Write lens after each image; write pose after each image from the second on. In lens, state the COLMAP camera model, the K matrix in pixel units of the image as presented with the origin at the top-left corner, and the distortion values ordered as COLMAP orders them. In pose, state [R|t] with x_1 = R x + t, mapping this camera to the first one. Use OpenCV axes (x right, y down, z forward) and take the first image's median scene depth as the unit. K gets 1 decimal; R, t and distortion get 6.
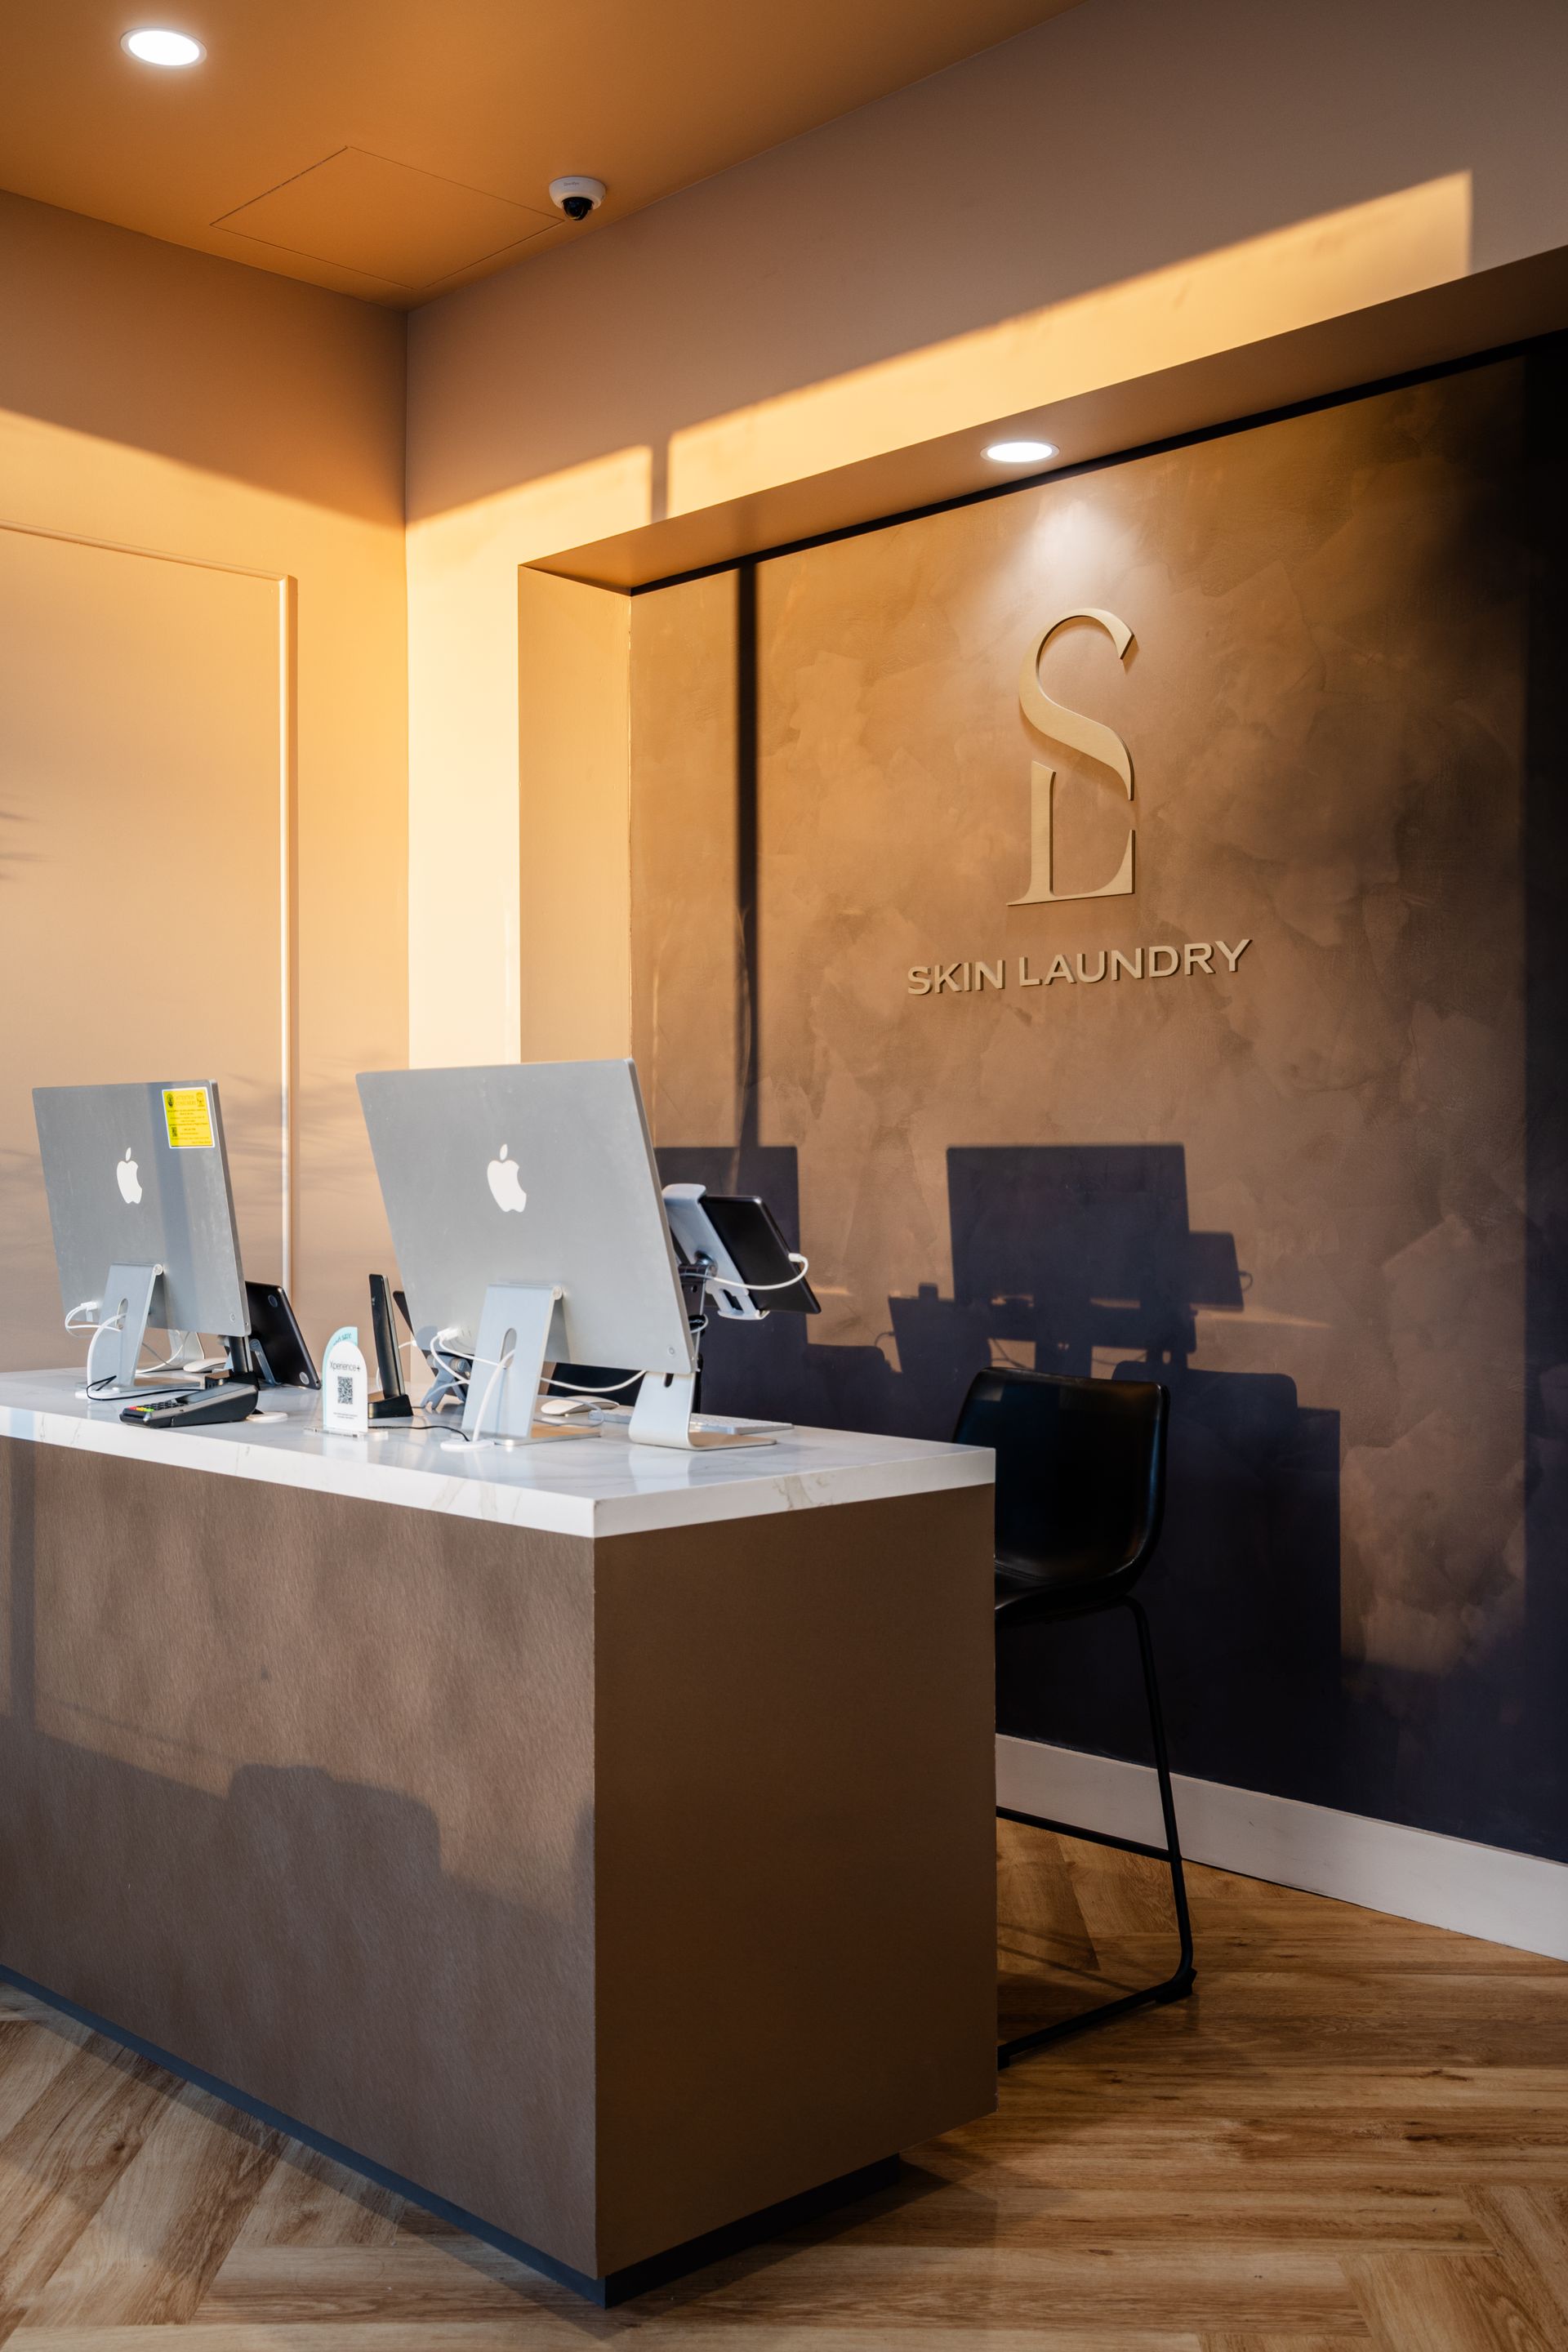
lens RADIAL K [[2377.9, 0, 726.9], [0, 2377.9, 1176.6], [0, 0, 1]] dist [-0.010435, 0.137570]
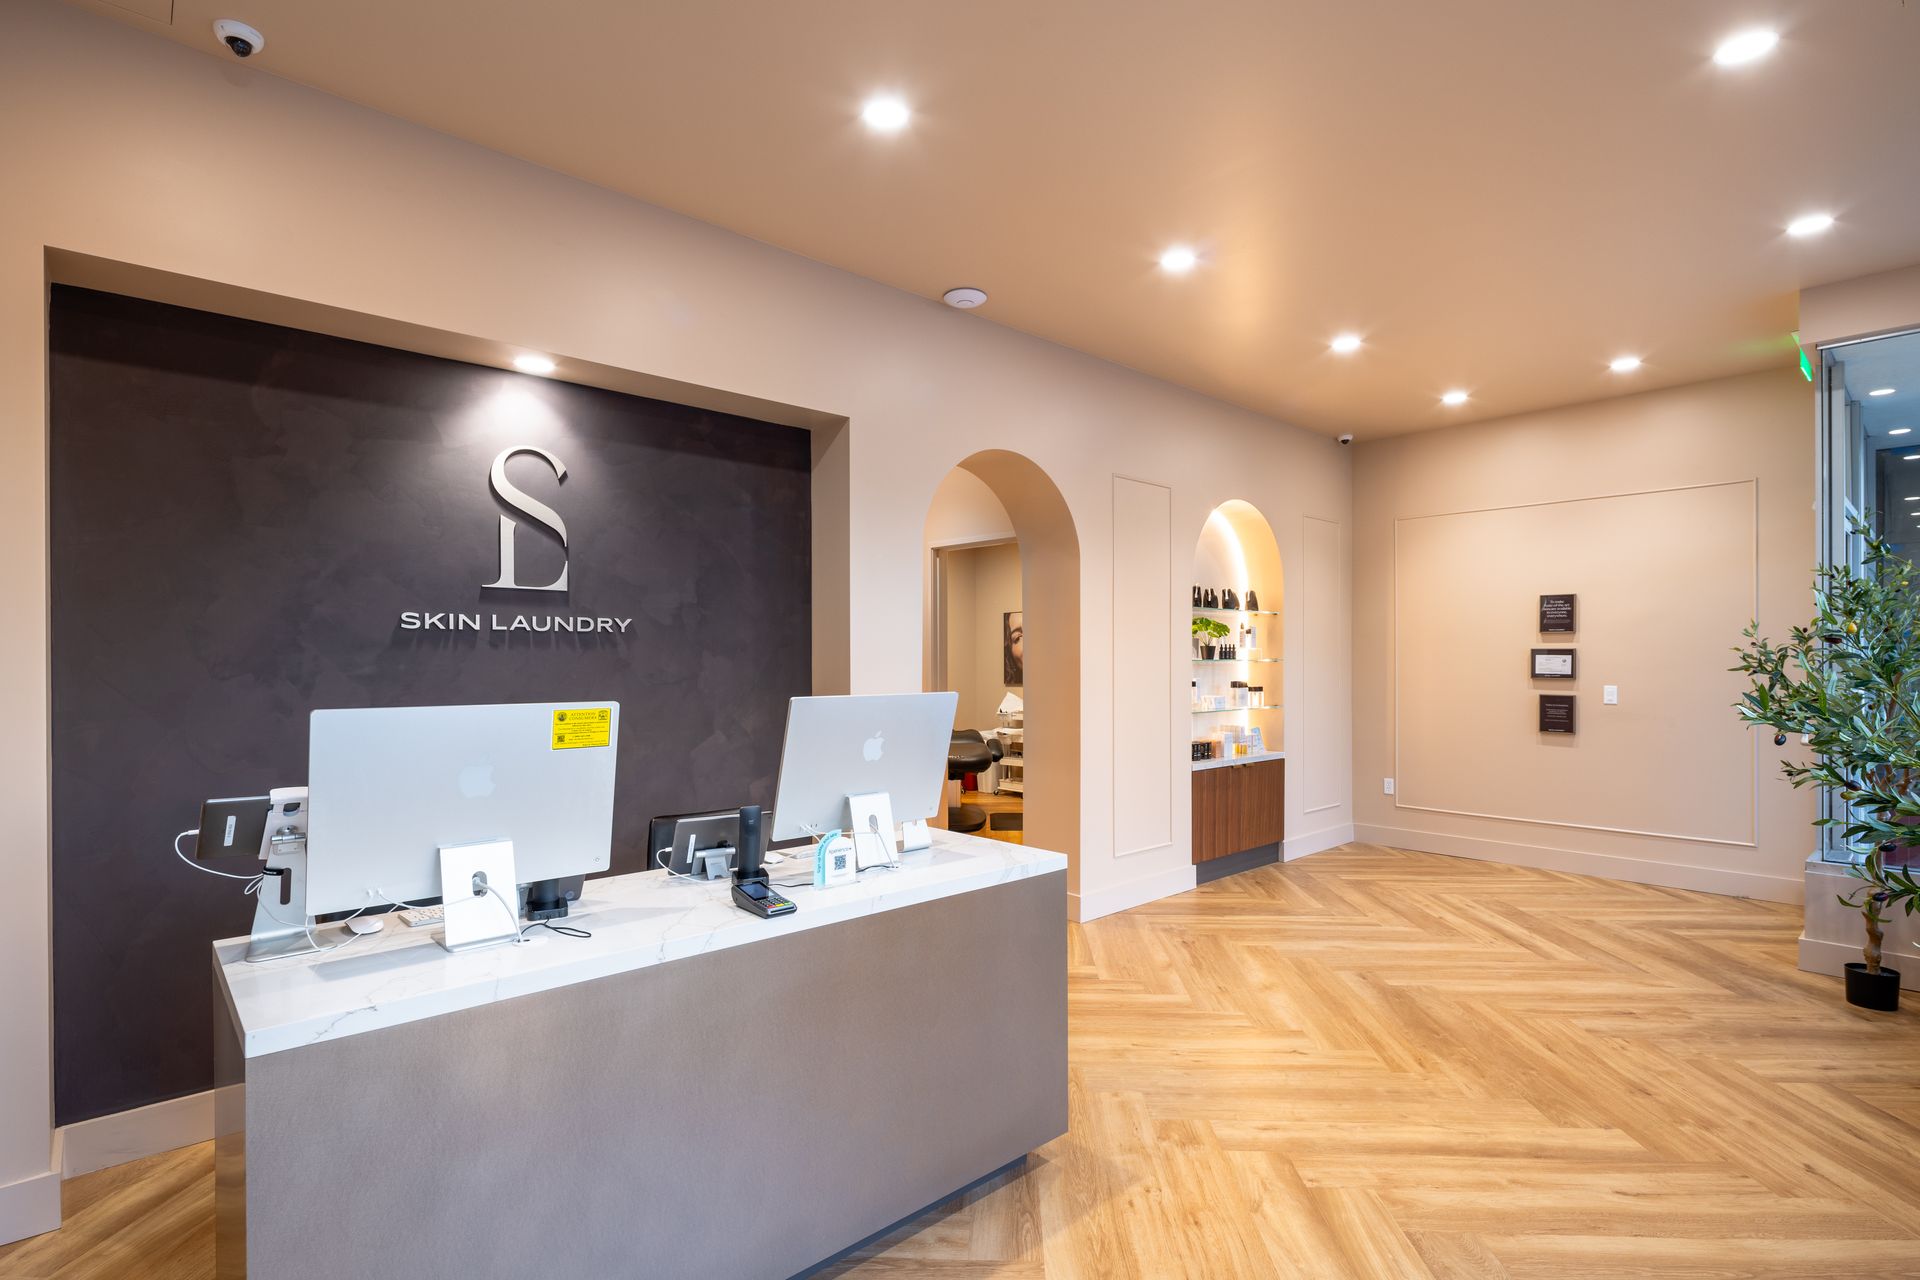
lens RADIAL K [[939.3, 0, 959.8], [0, 939.3, 661.7], [0, 0, 1]] dist [-0.000871, -0.000921]
pose [[0.004360, -0.000829, 0.999990, -0.678116], [0.009230, 0.999957, 0.000789, -0.054245], [-0.999948, 0.009227, 0.004367, 0.653693]]
